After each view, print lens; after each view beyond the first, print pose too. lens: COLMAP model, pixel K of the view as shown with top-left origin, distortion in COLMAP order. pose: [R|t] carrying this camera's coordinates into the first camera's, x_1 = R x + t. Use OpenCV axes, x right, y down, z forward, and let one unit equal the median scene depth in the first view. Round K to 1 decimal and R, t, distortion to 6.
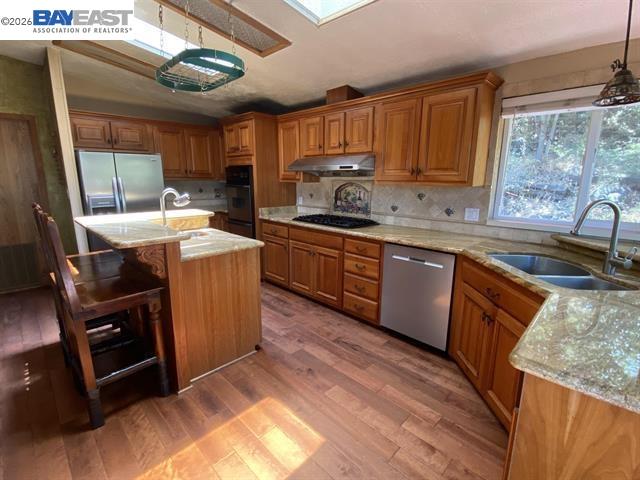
lens RADIAL K [[297.3, 0, 320.0], [0, 297.3, 240.0], [0, 0, 1]] dist [0.000054, 0.000027]
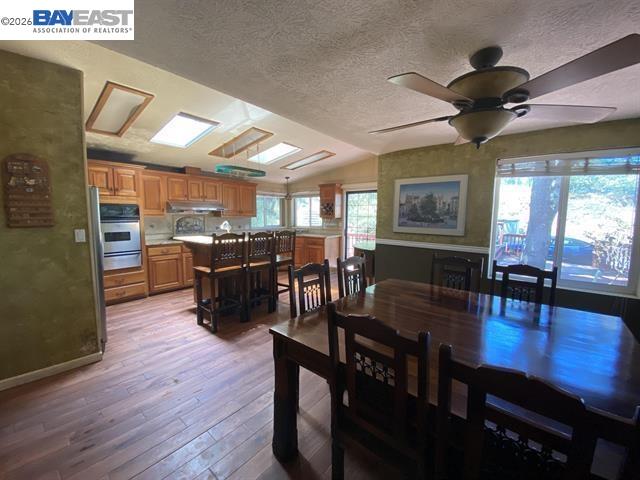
lens RADIAL K [[257.6, 0, 320.0], [0, 257.6, 240.0], [0, 0, 1]] dist [0.028743, -0.023876]
pose [[-0.070658, -0.106904, 0.991755, -1.417636], [0.192687, 0.974052, 0.118724, -0.088802], [-0.978713, 0.199487, -0.048226, 0.350231]]
